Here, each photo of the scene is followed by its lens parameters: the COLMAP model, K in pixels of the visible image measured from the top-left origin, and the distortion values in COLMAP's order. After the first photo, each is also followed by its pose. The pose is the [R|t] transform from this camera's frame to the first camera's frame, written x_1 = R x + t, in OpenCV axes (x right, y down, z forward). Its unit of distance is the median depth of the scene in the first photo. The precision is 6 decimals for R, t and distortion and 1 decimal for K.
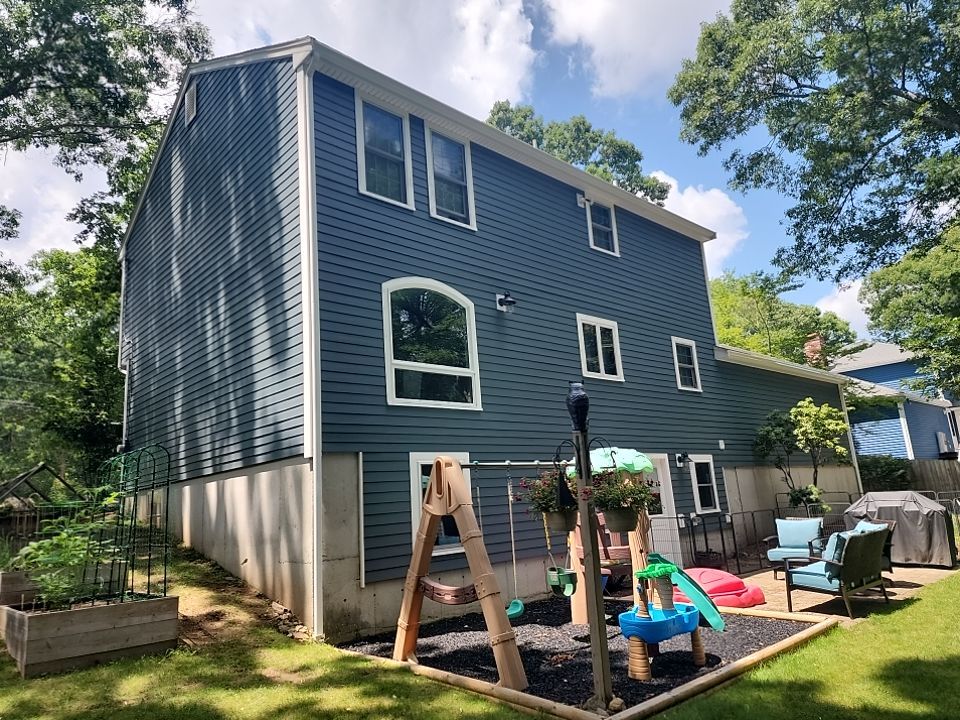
lens RADIAL K [[654.3, 0, 480.0], [0, 654.3, 360.0], [0, 0, 1]] dist [0.039162, -0.001420]
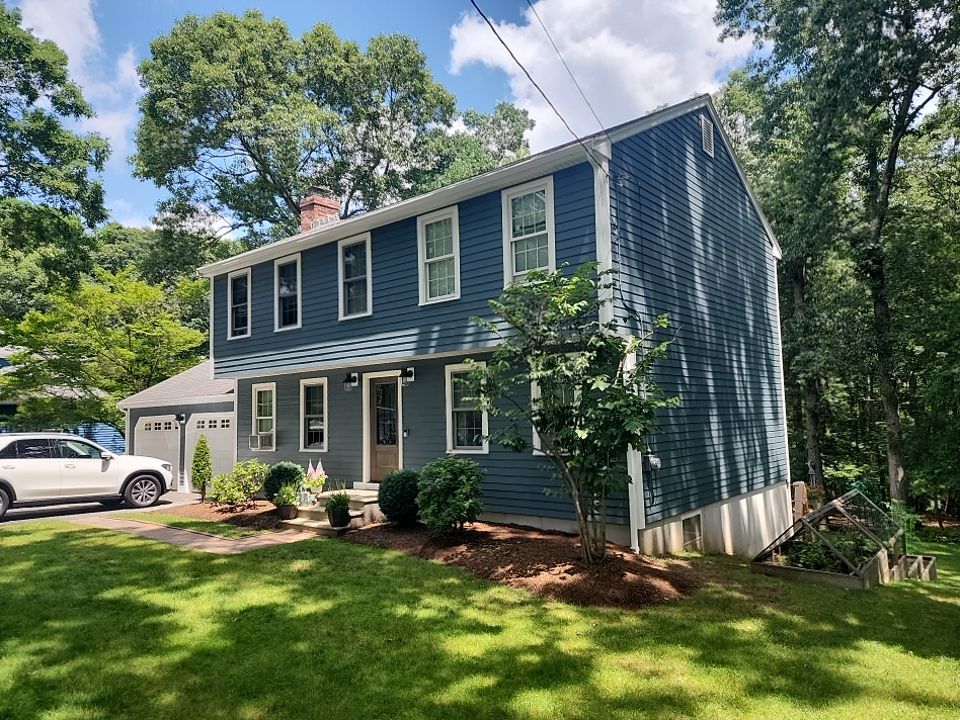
lens RADIAL K [[654.3, 0, 480.0], [0, 654.3, 360.0], [0, 0, 1]] dist [0.039162, -0.001420]
pose [[-0.148705, 0.154891, 0.976676, -1.646958], [-0.180168, 0.966883, -0.180770, 0.251986], [-0.972330, -0.202847, -0.115874, 1.723870]]
